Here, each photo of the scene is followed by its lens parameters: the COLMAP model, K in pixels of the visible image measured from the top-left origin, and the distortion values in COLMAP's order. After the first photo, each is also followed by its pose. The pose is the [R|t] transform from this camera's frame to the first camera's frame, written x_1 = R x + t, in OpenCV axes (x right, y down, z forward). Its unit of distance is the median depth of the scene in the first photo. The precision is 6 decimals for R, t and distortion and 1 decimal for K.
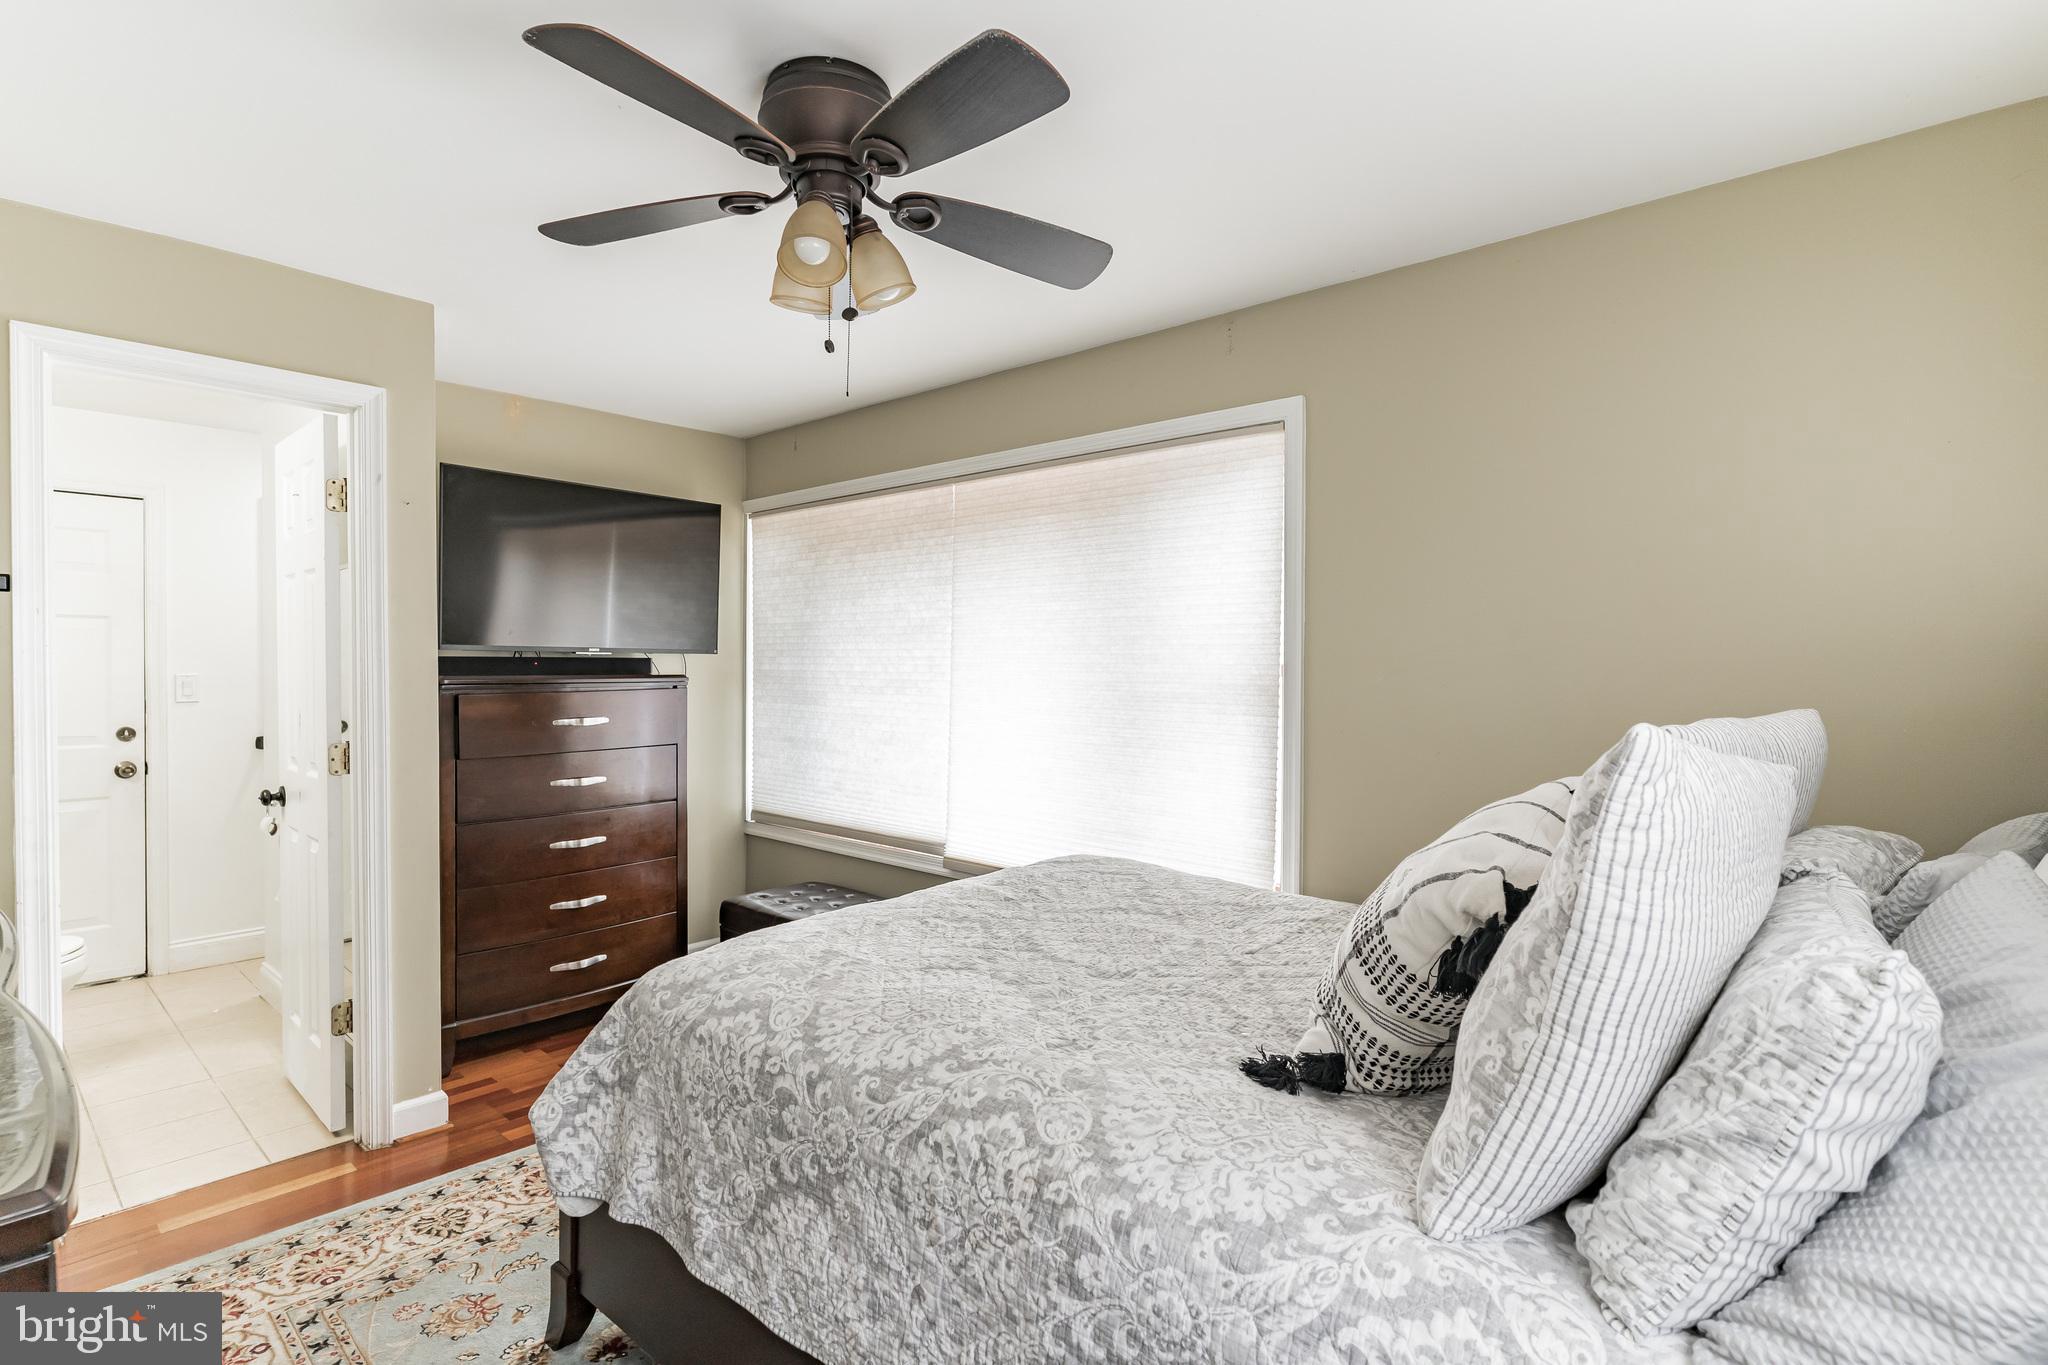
lens RADIAL K [[988.8, 0, 1015.6], [0, 988.8, 678.9], [0, 0, 1]] dist [-0.001893, 0.000237]
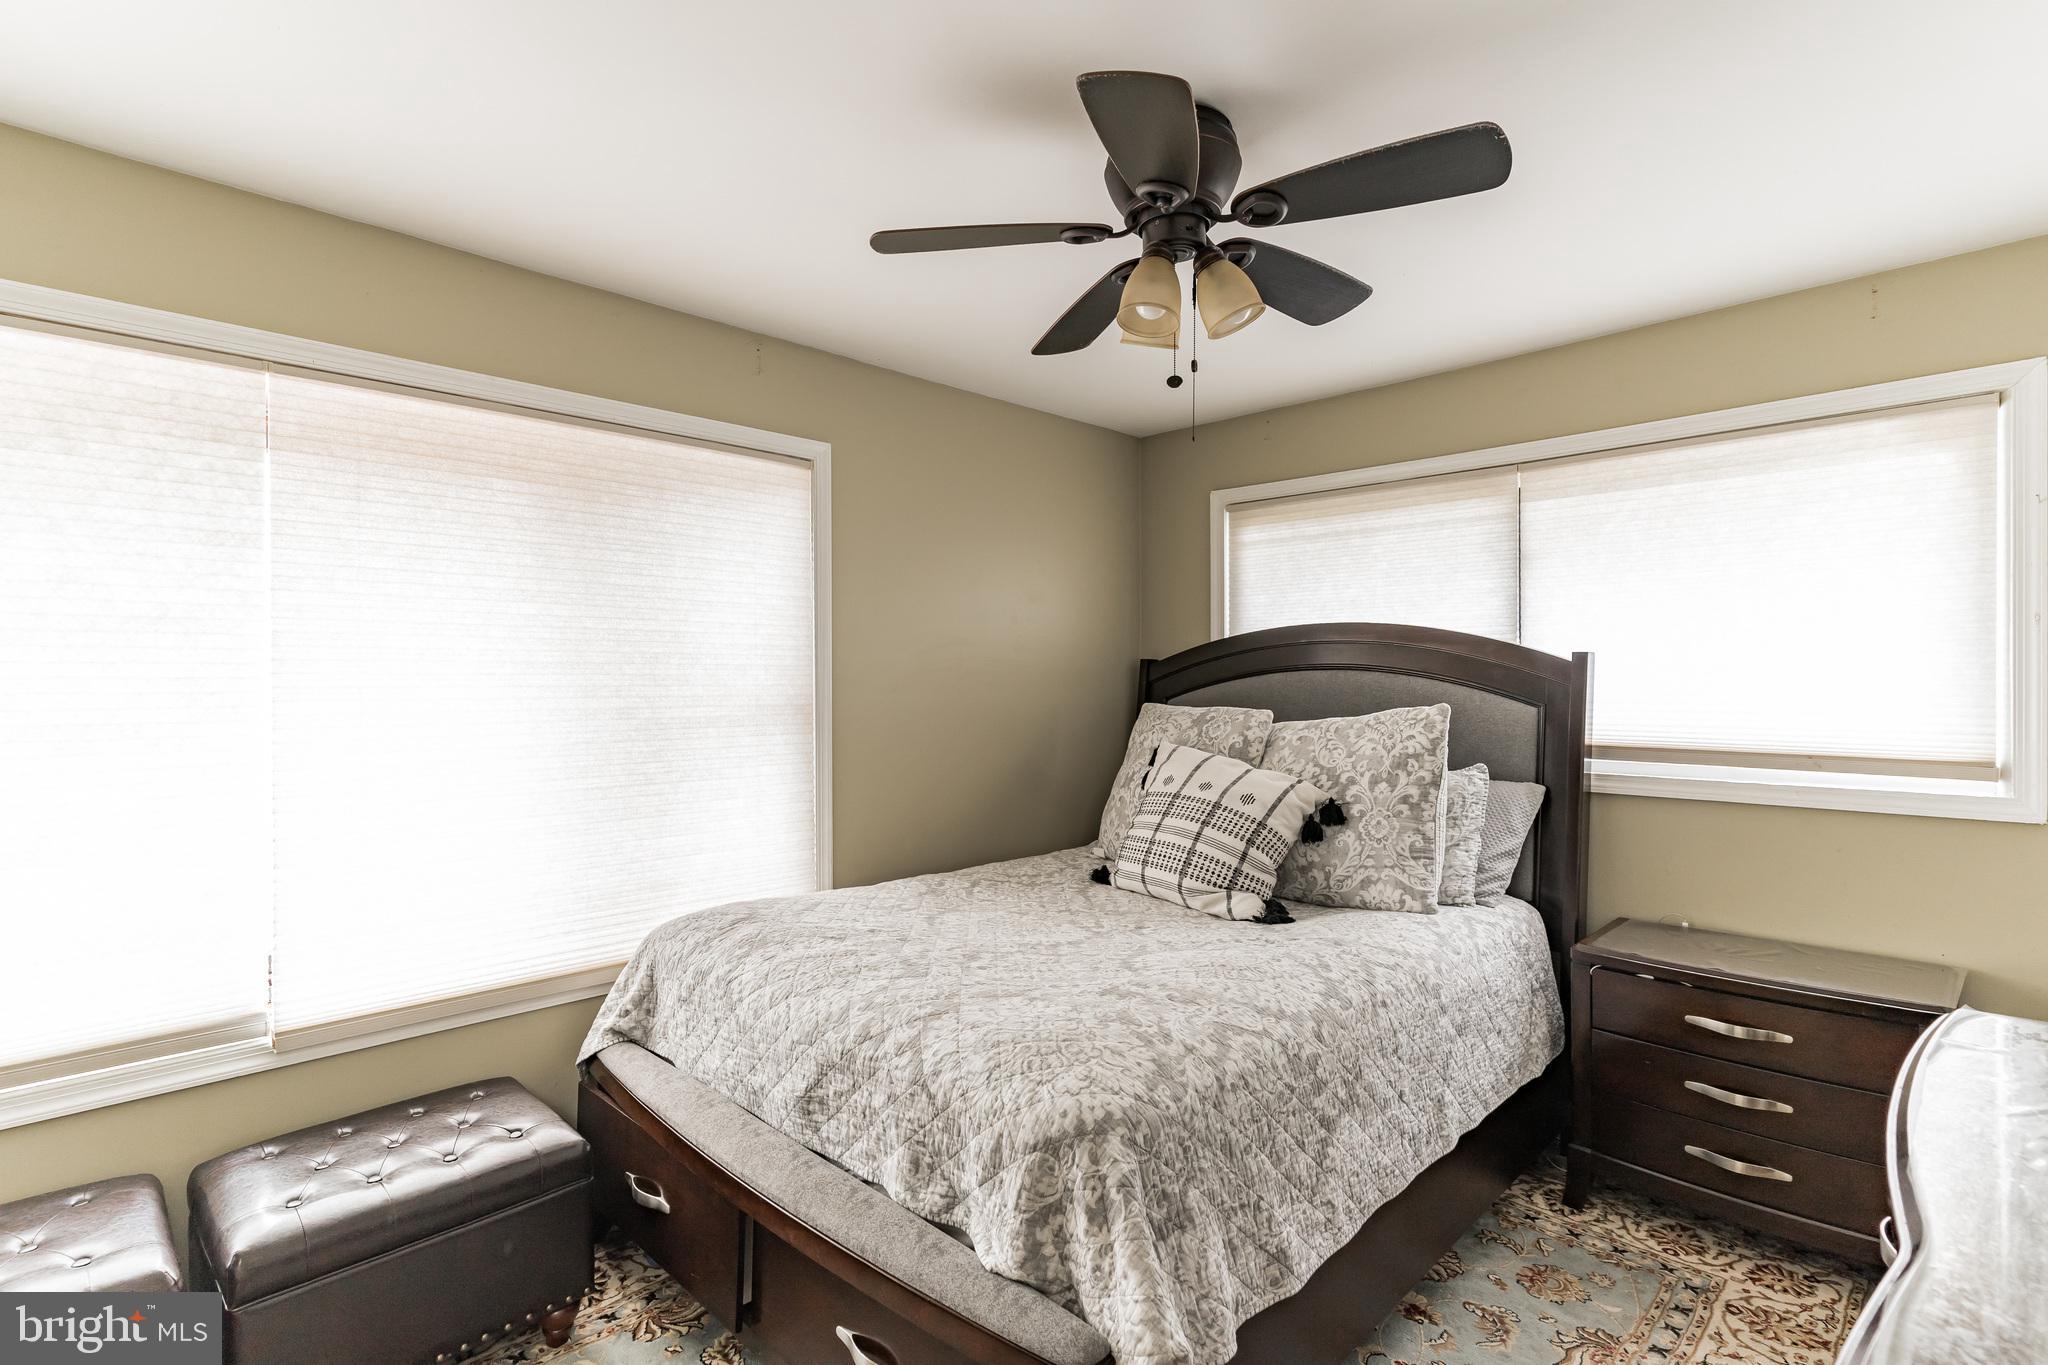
lens RADIAL K [[988.8, 0, 1006.6], [0, 988.8, 678.6], [0, 0, 1]] dist [-0.001893, 0.000237]
pose [[0.061079, -0.005099, 0.998120, -1.054897], [0.018965, 0.999812, 0.003947, -0.028264], [-0.997953, 0.018689, 0.061165, 0.954477]]
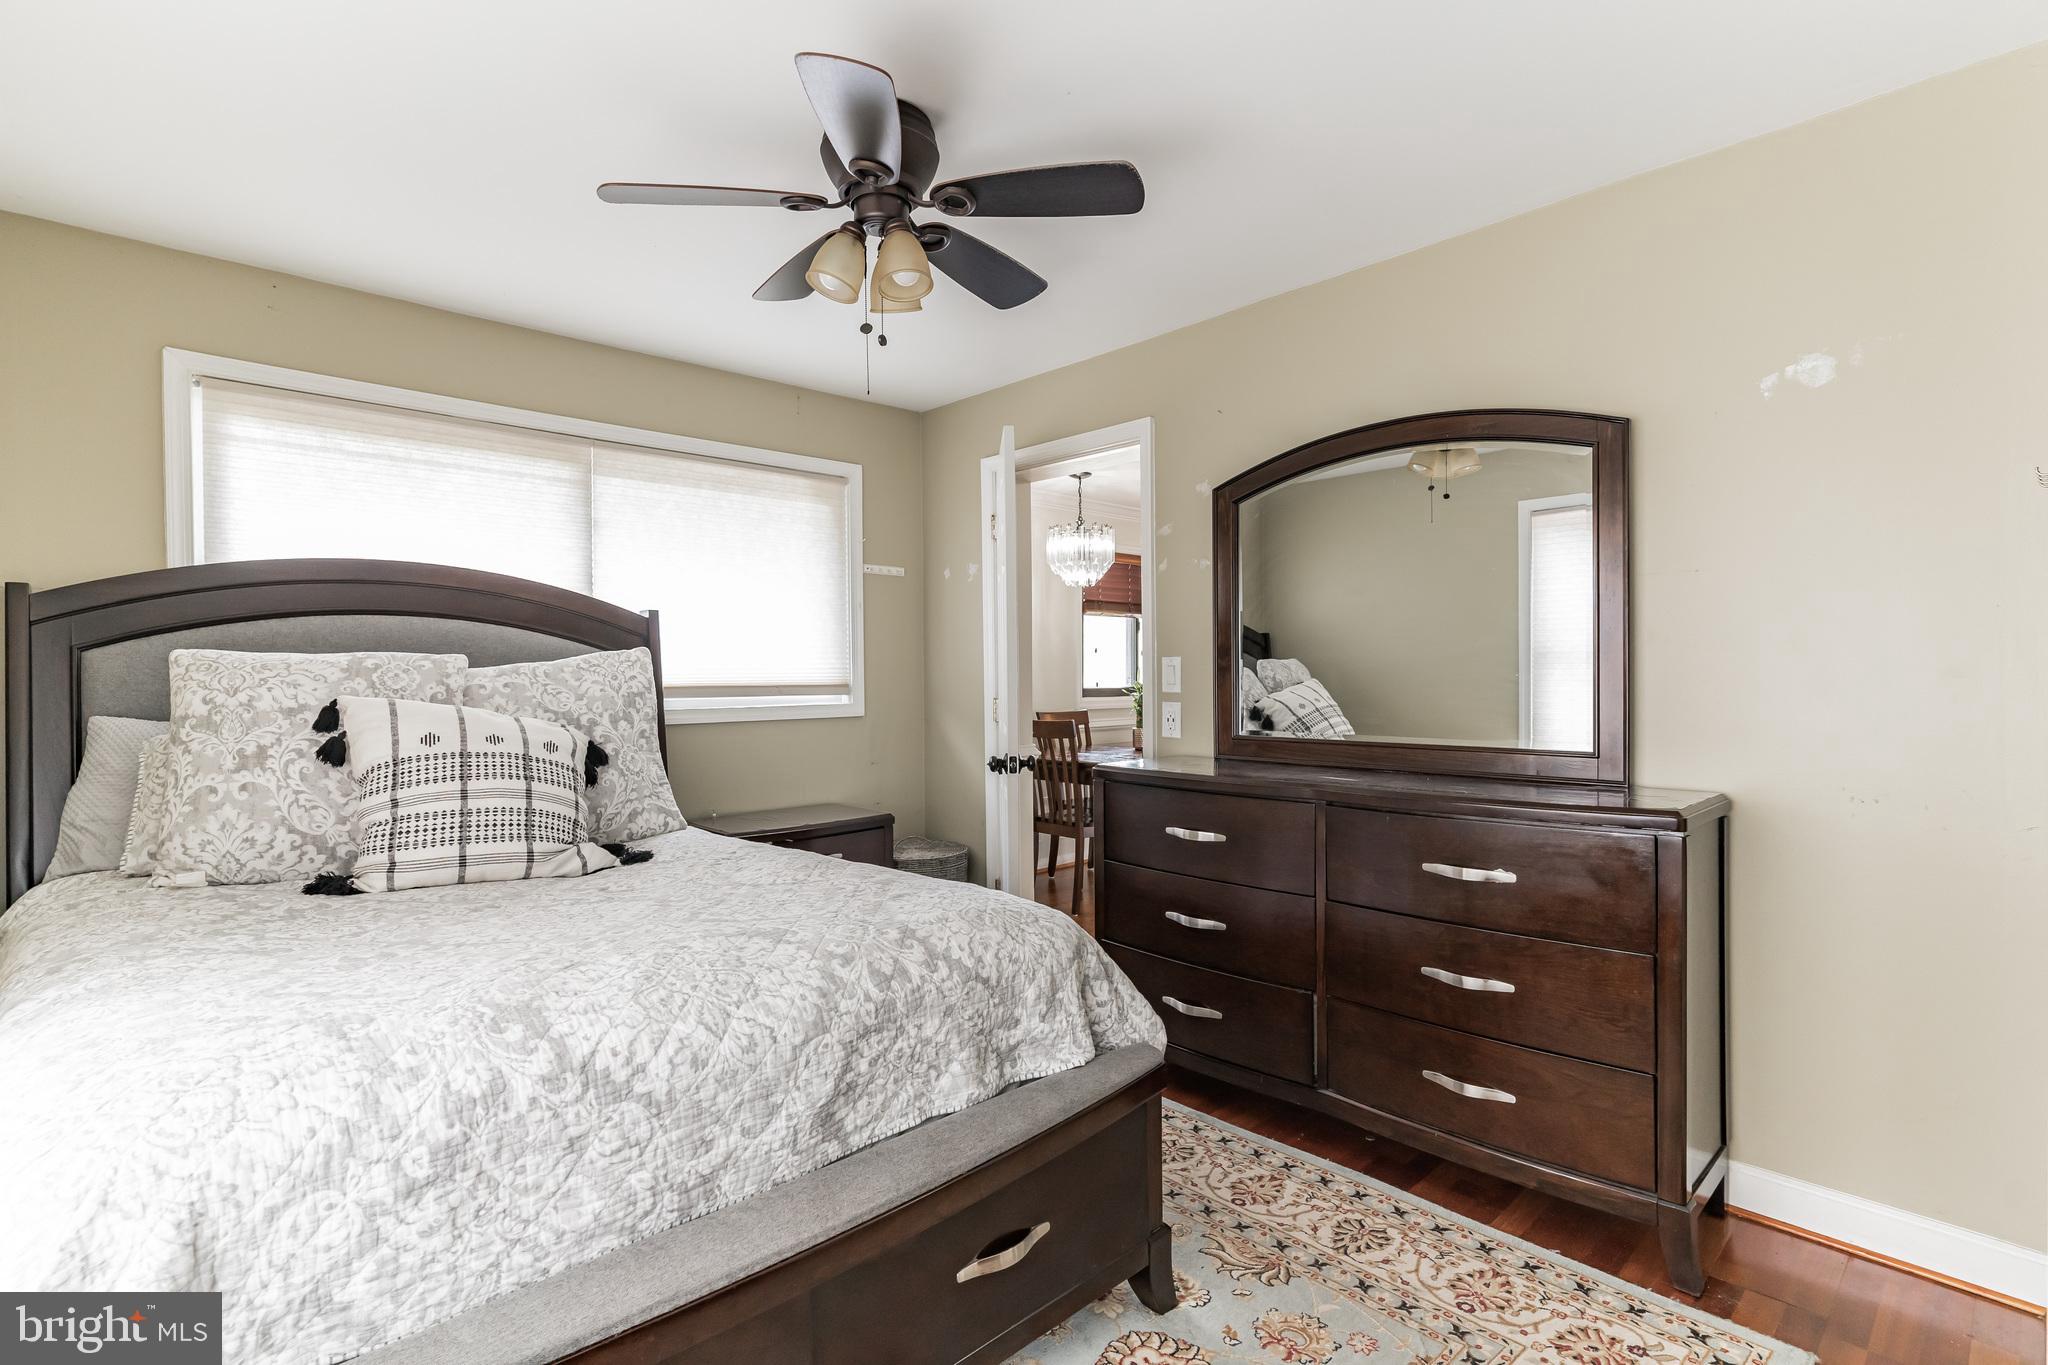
lens RADIAL K [[988.8, 0, 1014.9], [0, 988.8, 678.4], [0, 0, 1]] dist [-0.001893, 0.000237]
pose [[-0.997356, 0.002838, 0.072609, -0.373026], [0.004396, 0.999763, 0.021310, 0.037205], [-0.072532, 0.021573, -0.997133, 1.858329]]
